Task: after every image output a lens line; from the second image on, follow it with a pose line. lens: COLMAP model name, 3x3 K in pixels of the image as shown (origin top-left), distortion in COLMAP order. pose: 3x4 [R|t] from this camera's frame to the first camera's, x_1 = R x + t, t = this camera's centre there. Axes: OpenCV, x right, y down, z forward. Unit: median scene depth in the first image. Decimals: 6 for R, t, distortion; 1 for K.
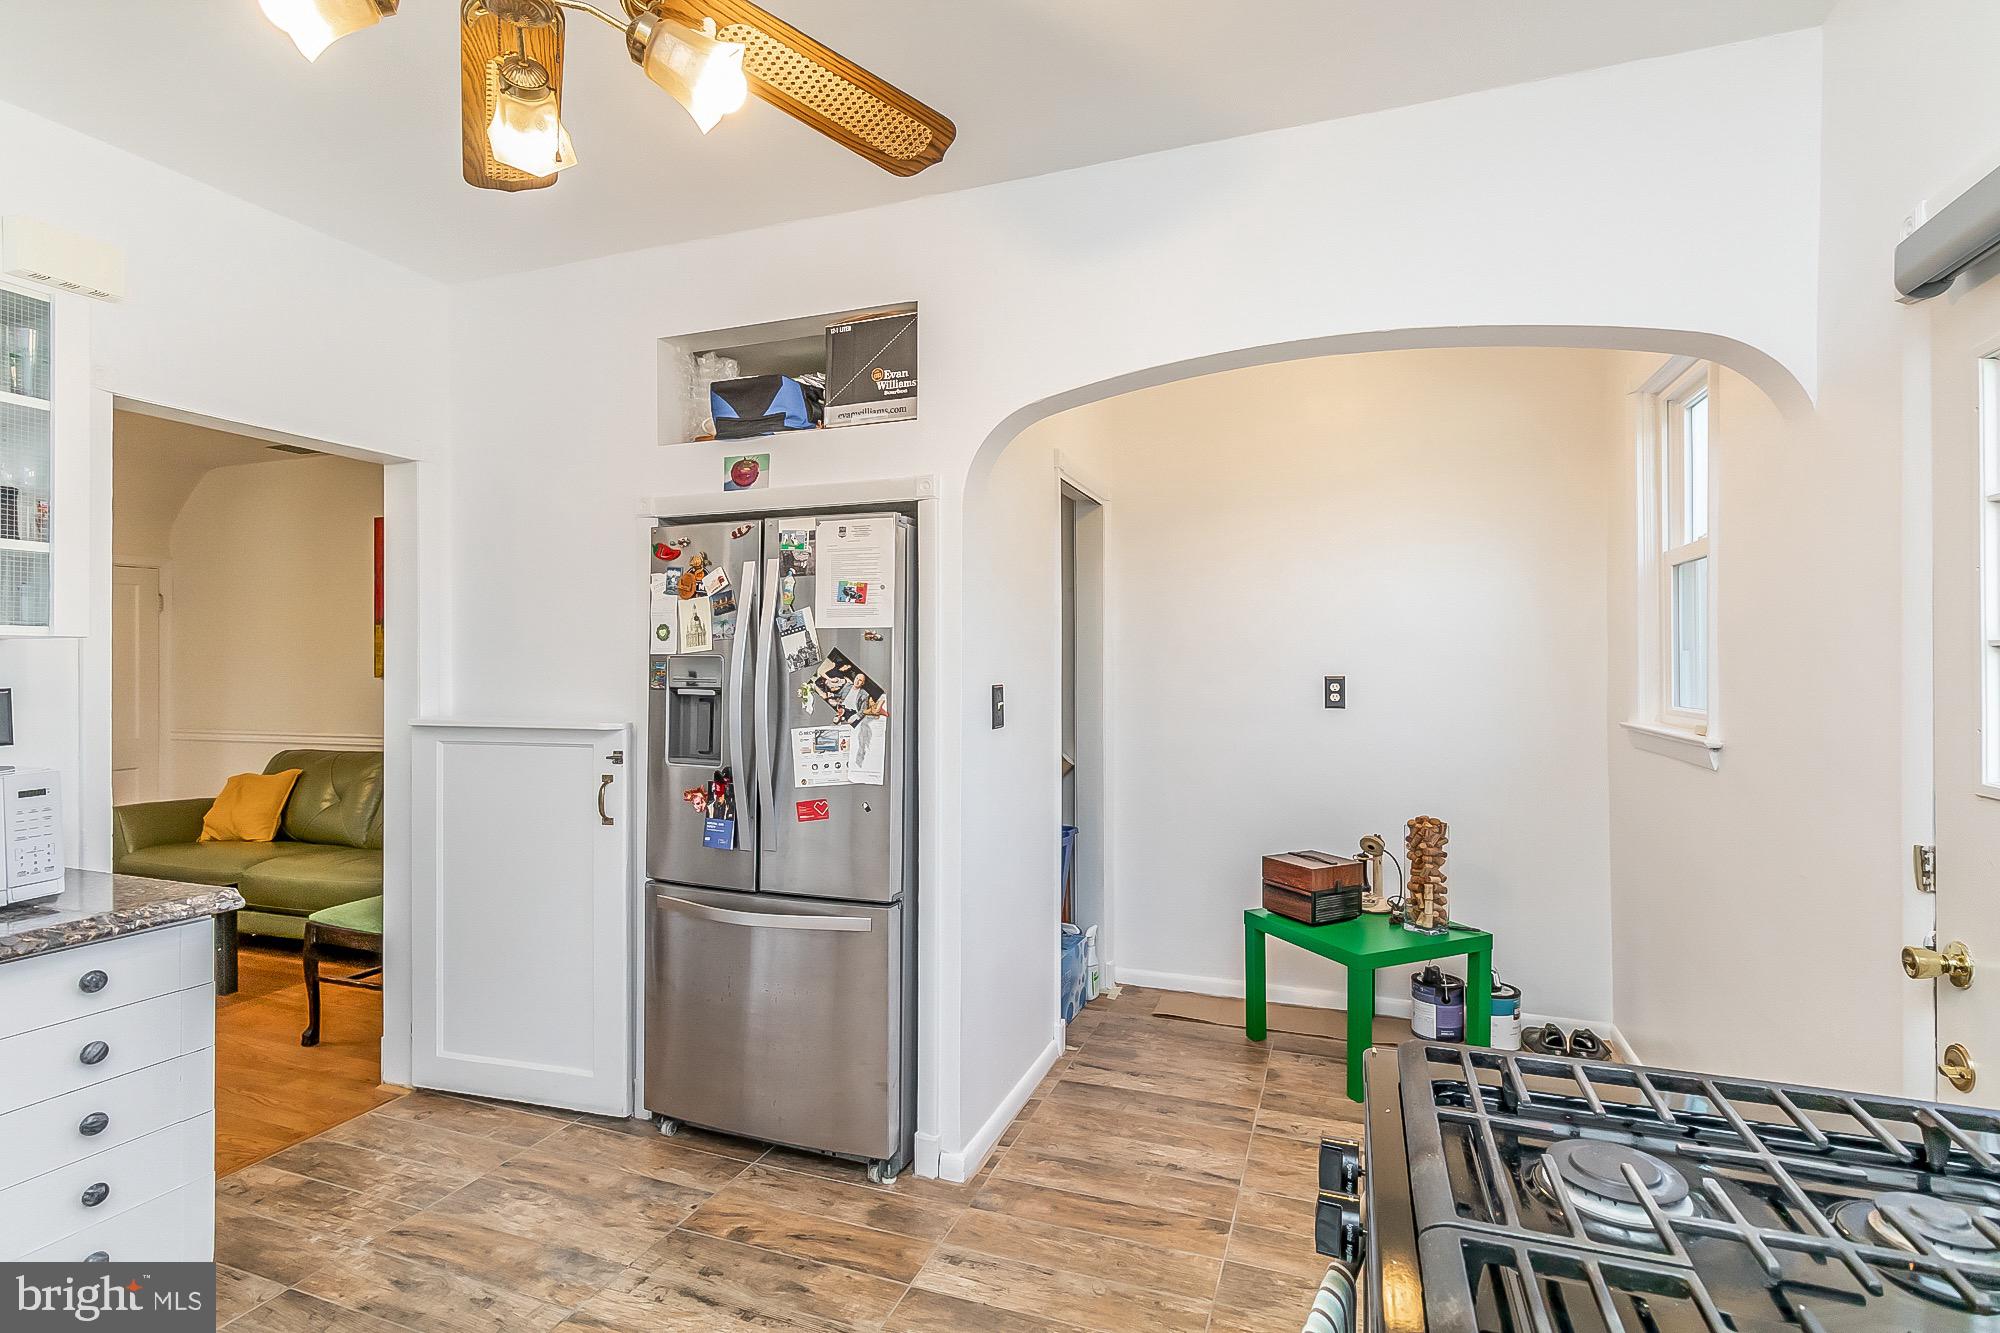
lens RADIAL K [[934.2, 0, 1004.9], [0, 934.2, 653.8], [0, 0, 1]] dist [-0.001534, -0.000024]
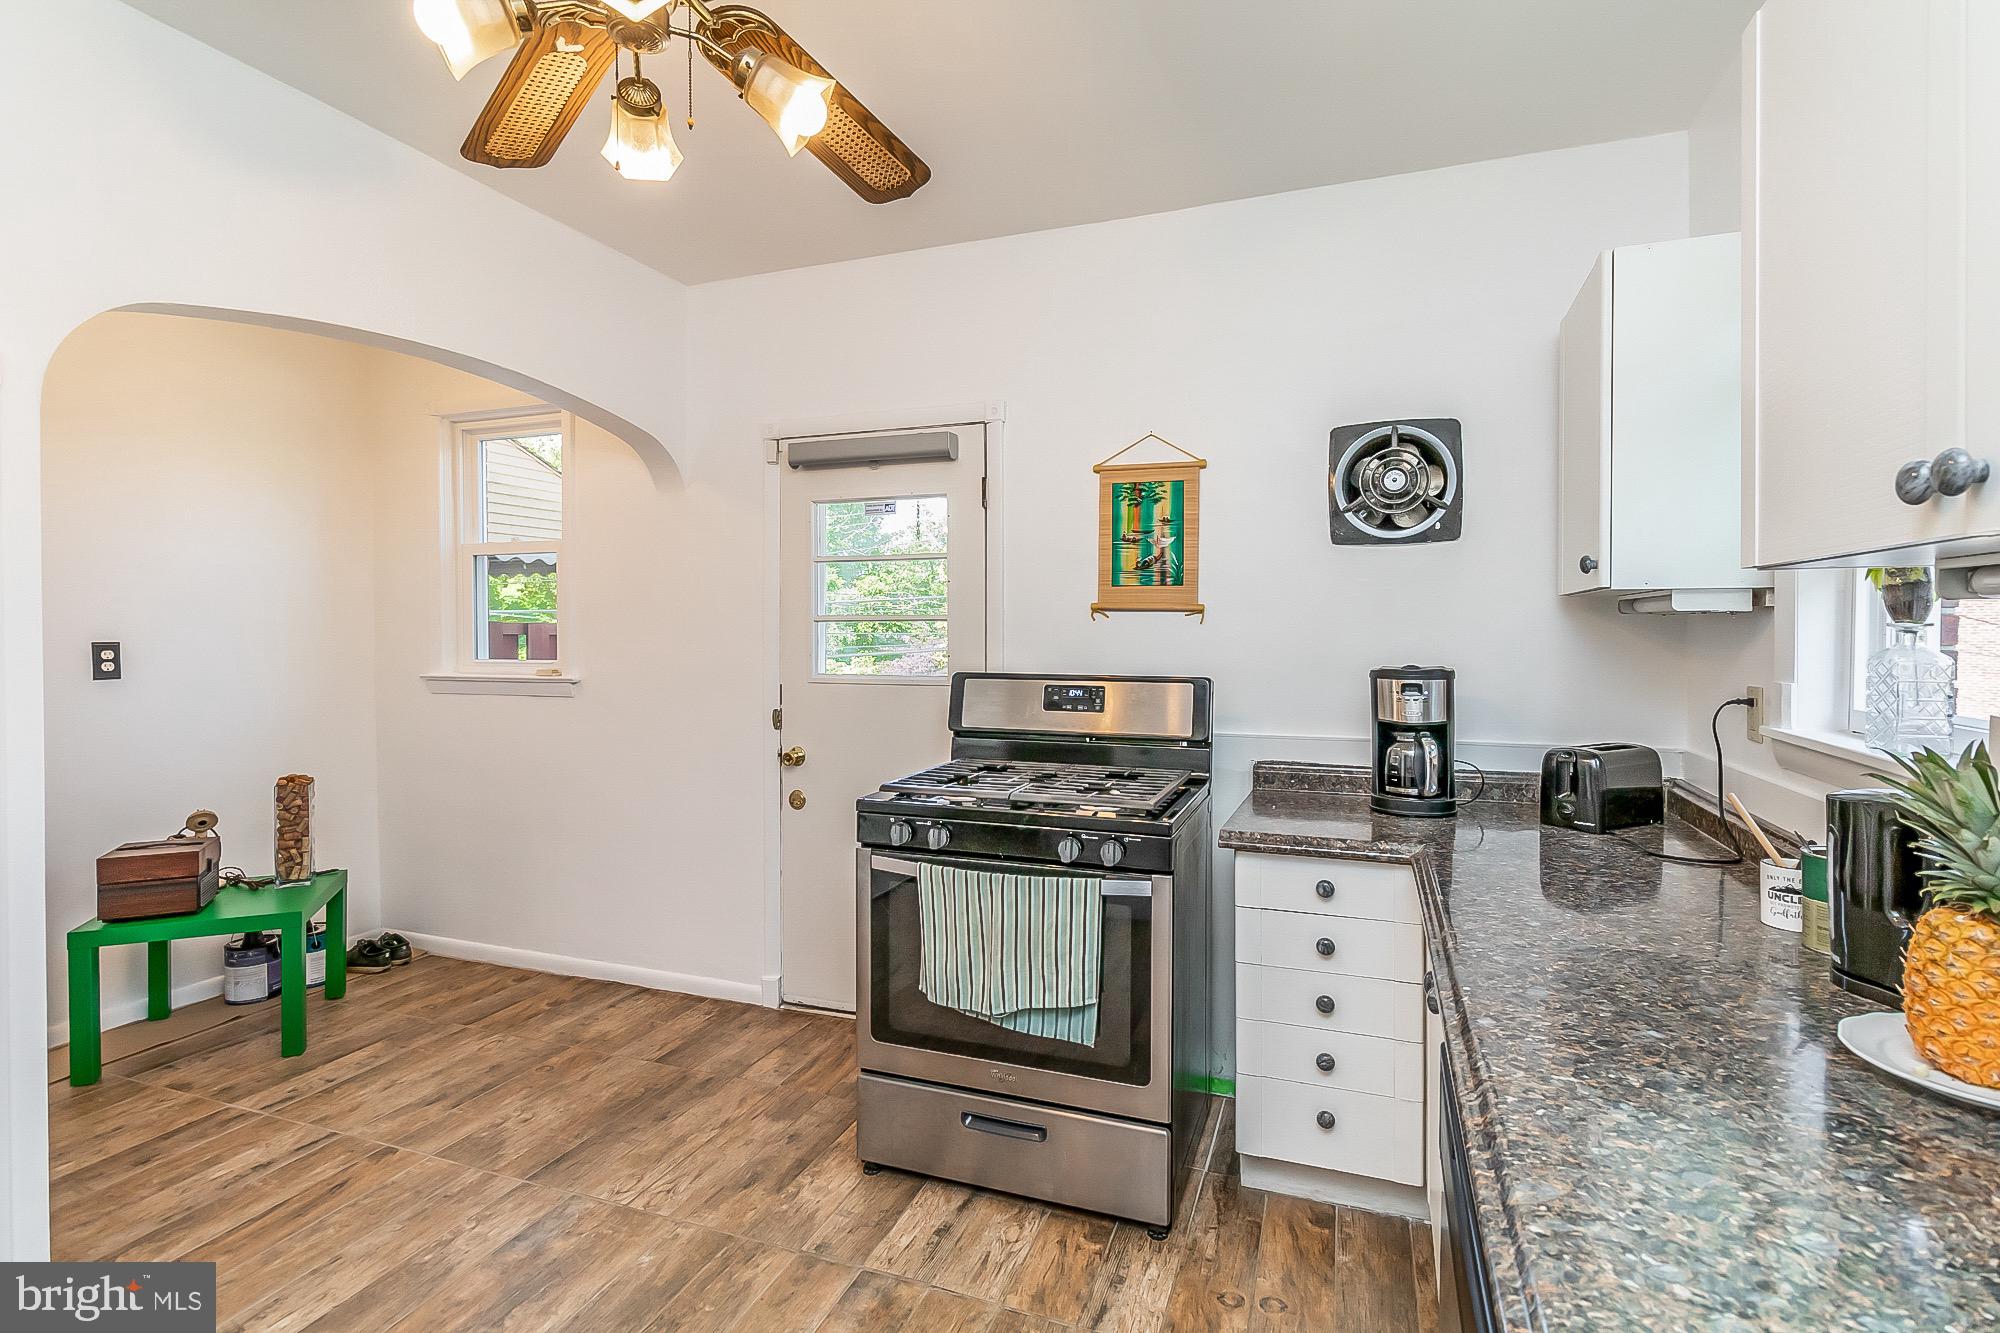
lens RADIAL K [[960.9, 0, 999.7], [0, 960.9, 637.7], [0, 0, 1]] dist [-0.001177, -0.000451]
pose [[0.016056, -0.011426, 0.999806, -0.718779], [-0.010661, 0.999876, 0.011598, 0.001941], [-0.999814, -0.010845, 0.015933, 0.238094]]
